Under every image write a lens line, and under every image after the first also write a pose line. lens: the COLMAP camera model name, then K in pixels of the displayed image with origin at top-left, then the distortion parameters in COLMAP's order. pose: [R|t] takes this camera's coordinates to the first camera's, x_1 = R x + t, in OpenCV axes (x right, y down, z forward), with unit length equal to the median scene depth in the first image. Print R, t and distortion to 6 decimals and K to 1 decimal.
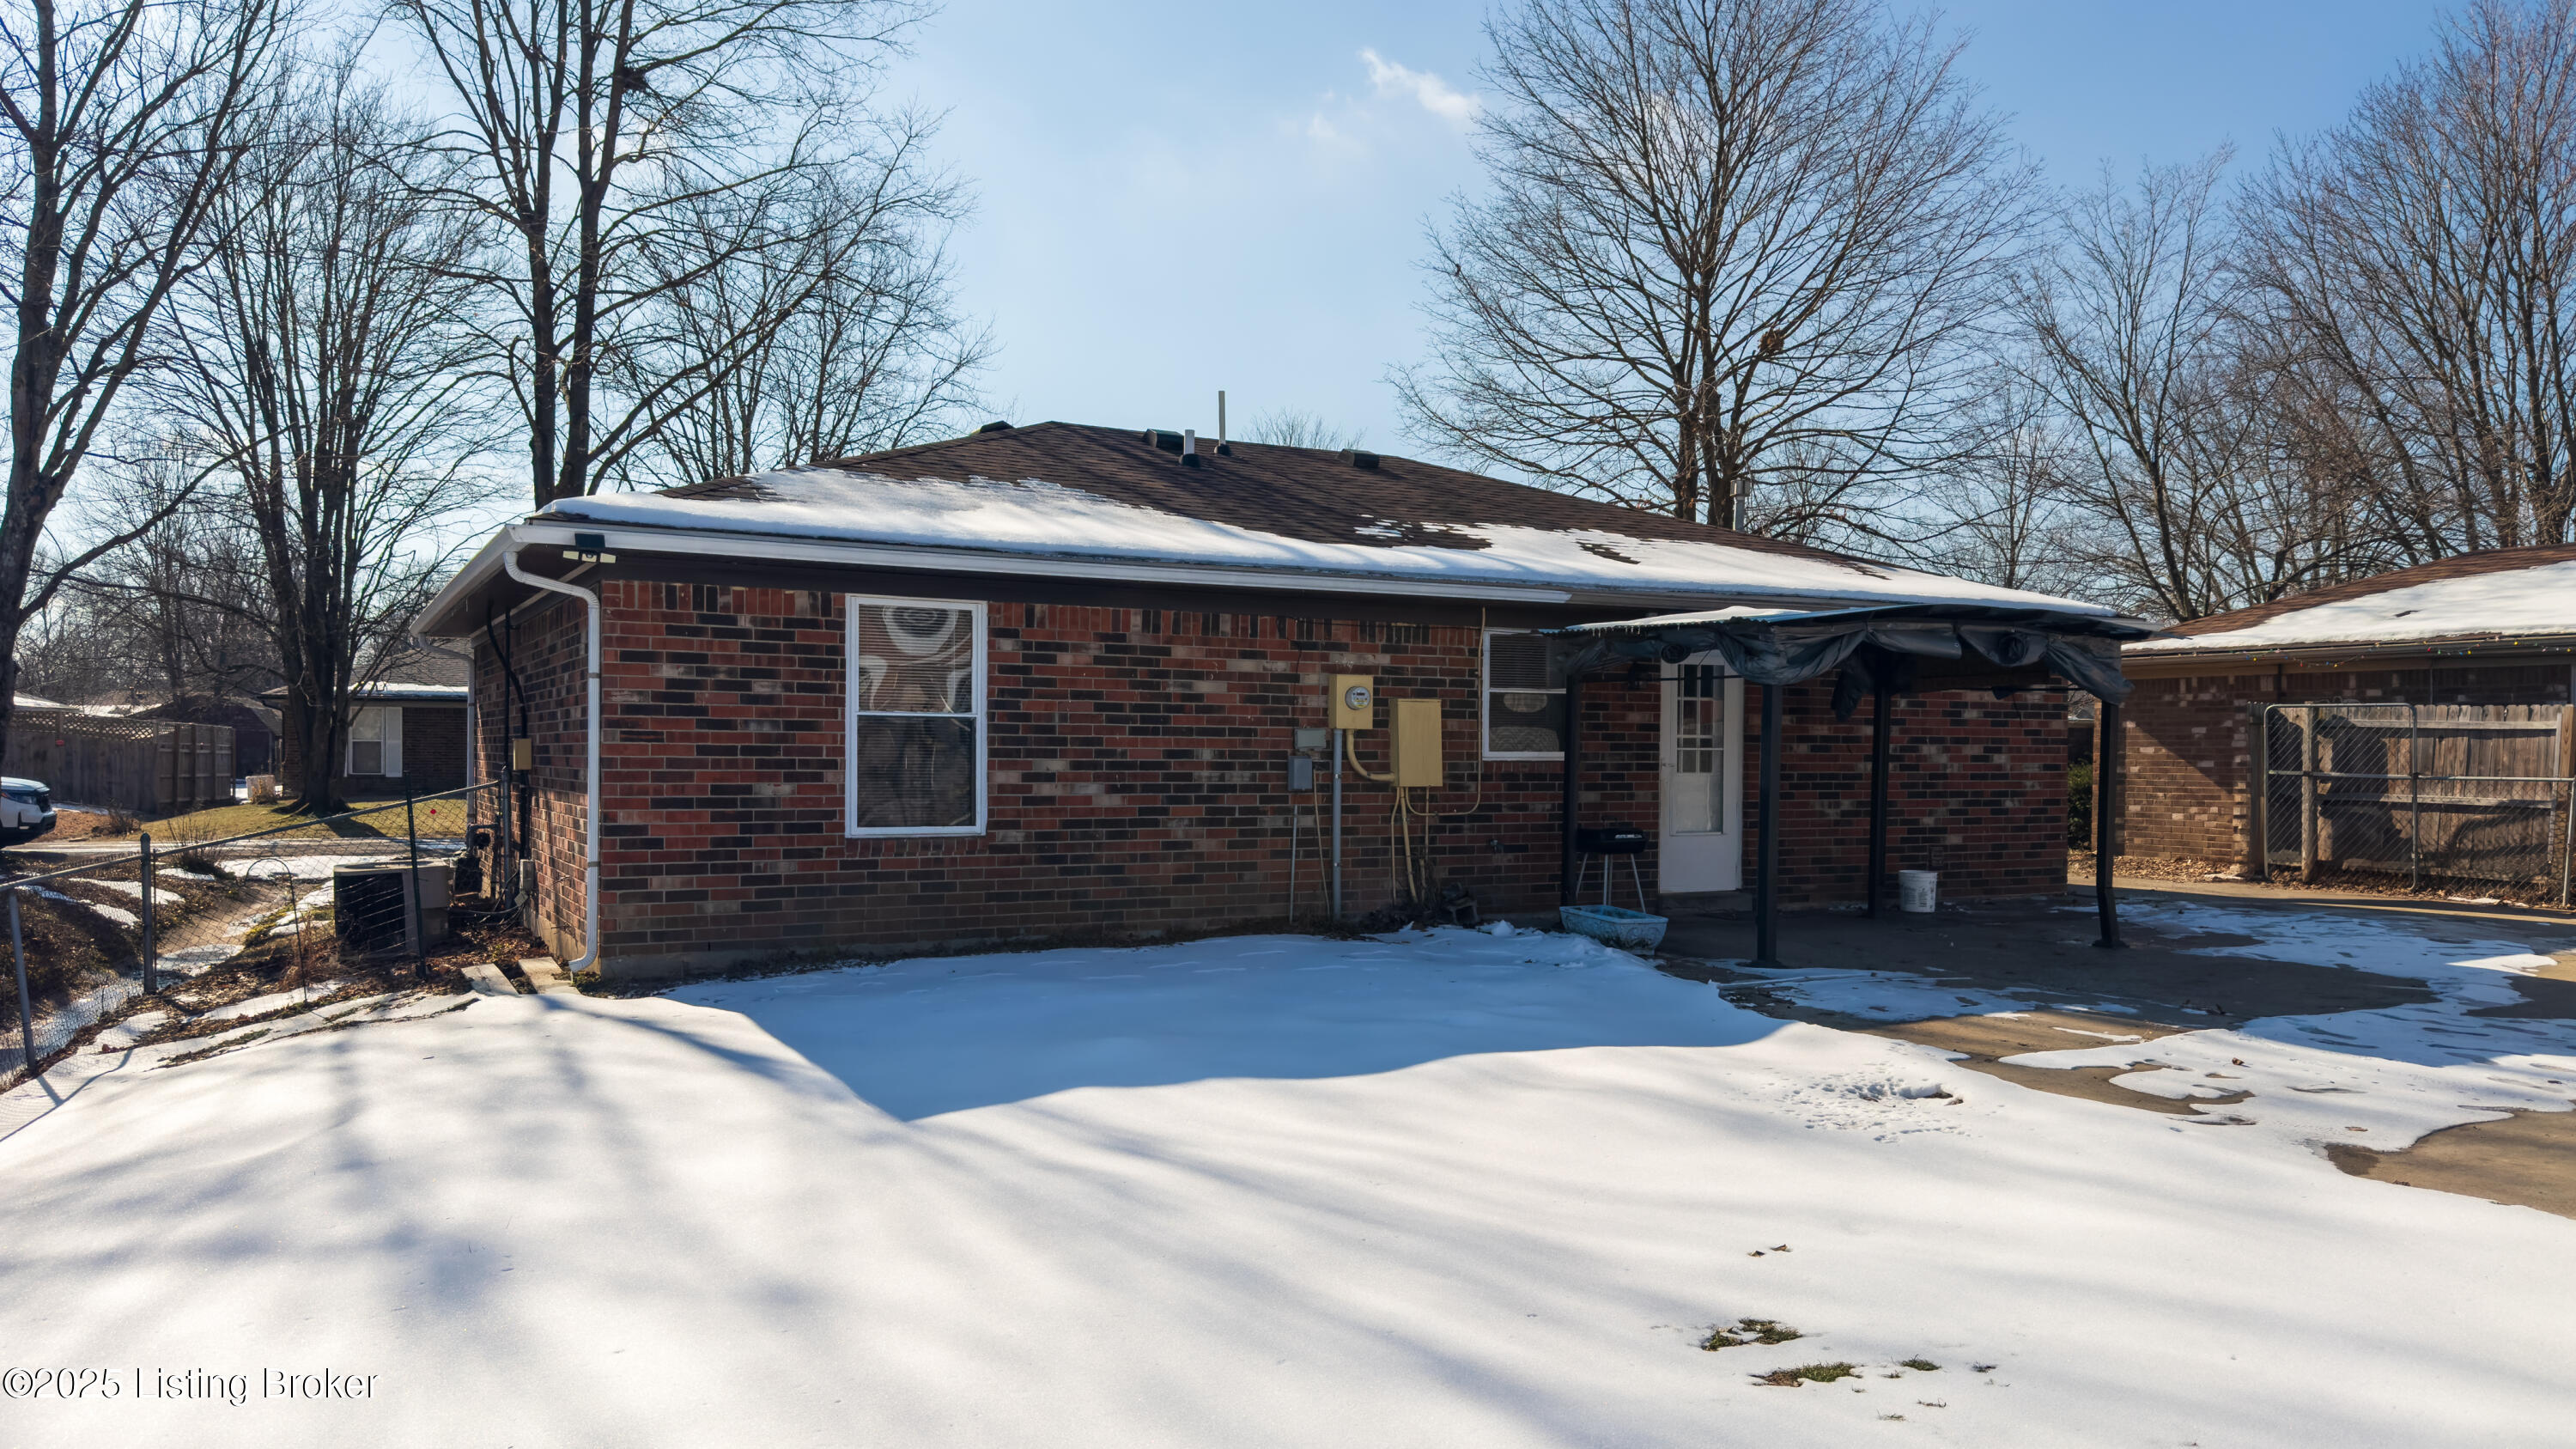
lens RADIAL K [[1849.6, 0, 1280.7], [0, 1849.6, 723.6], [0, 0, 1]] dist [0.023885, -0.012248]
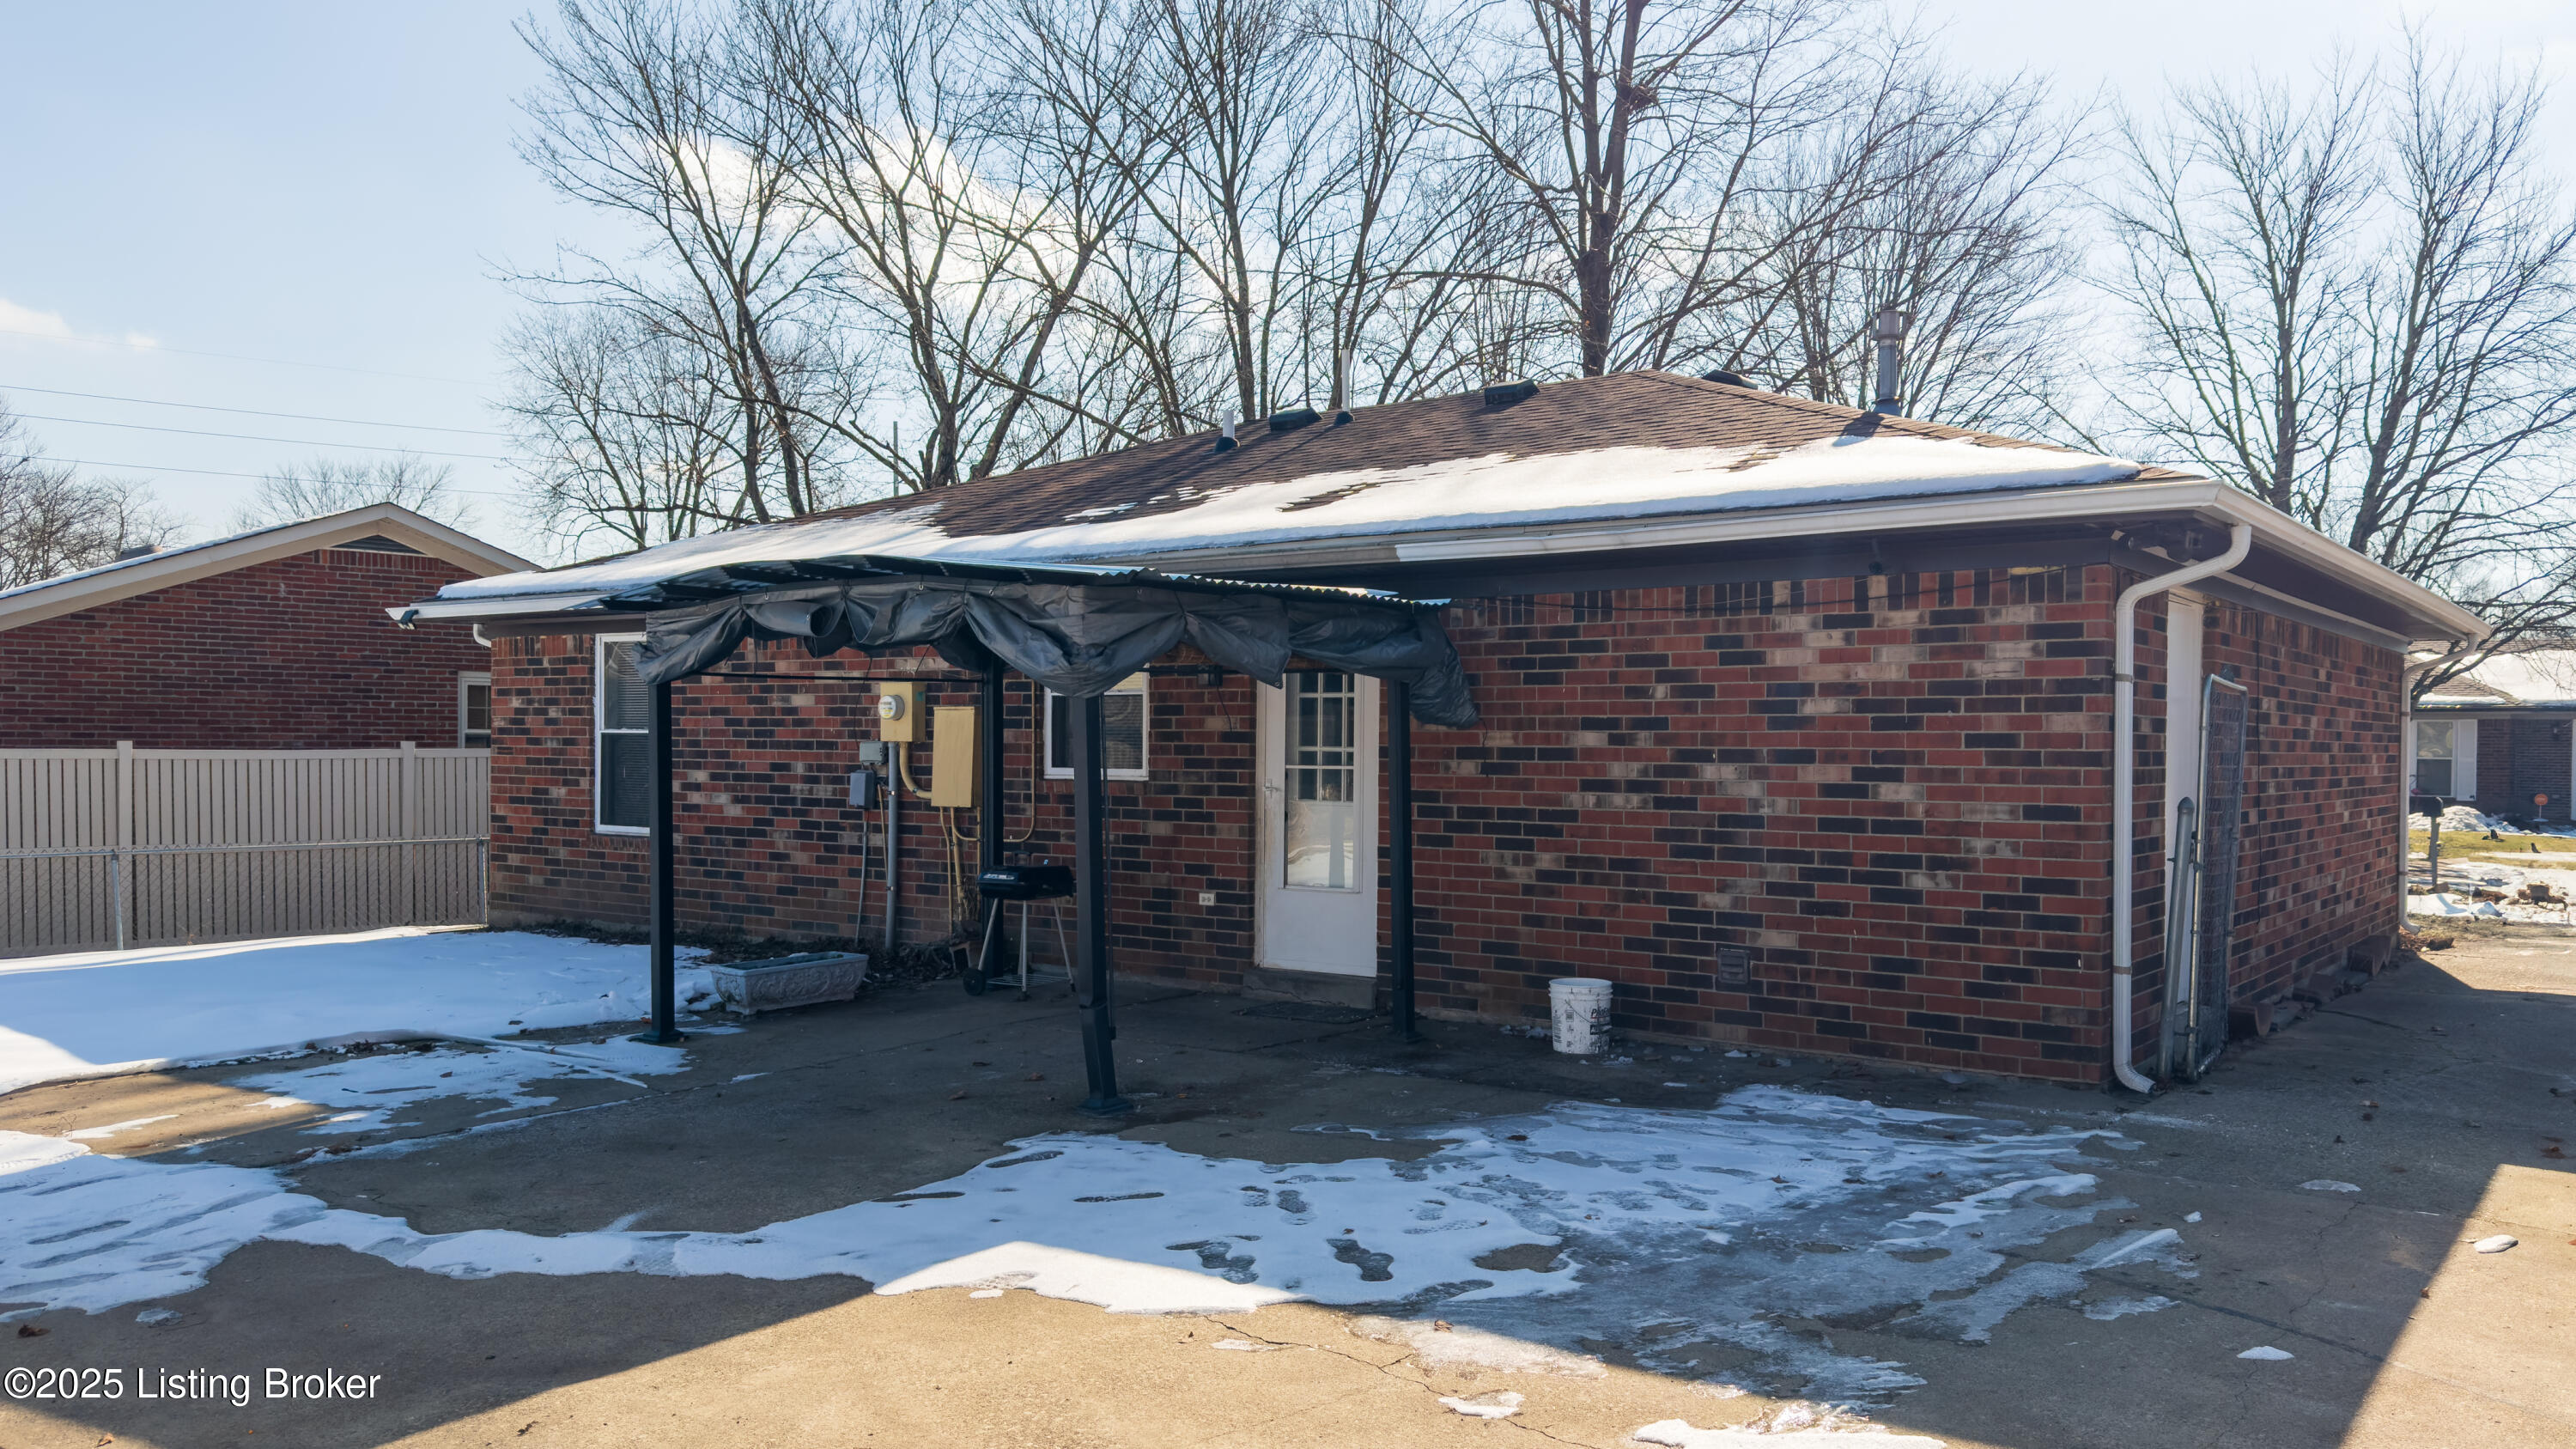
lens RADIAL K [[1849.6, 0, 1293.2], [0, 1849.6, 730.9], [0, 0, 1]] dist [0.023885, -0.012248]
pose [[0.446370, -0.020091, -0.894623, 0.956880], [-0.006511, 0.999649, -0.025699, 0.020346], [0.894825, 0.017296, 0.446083, 0.772913]]
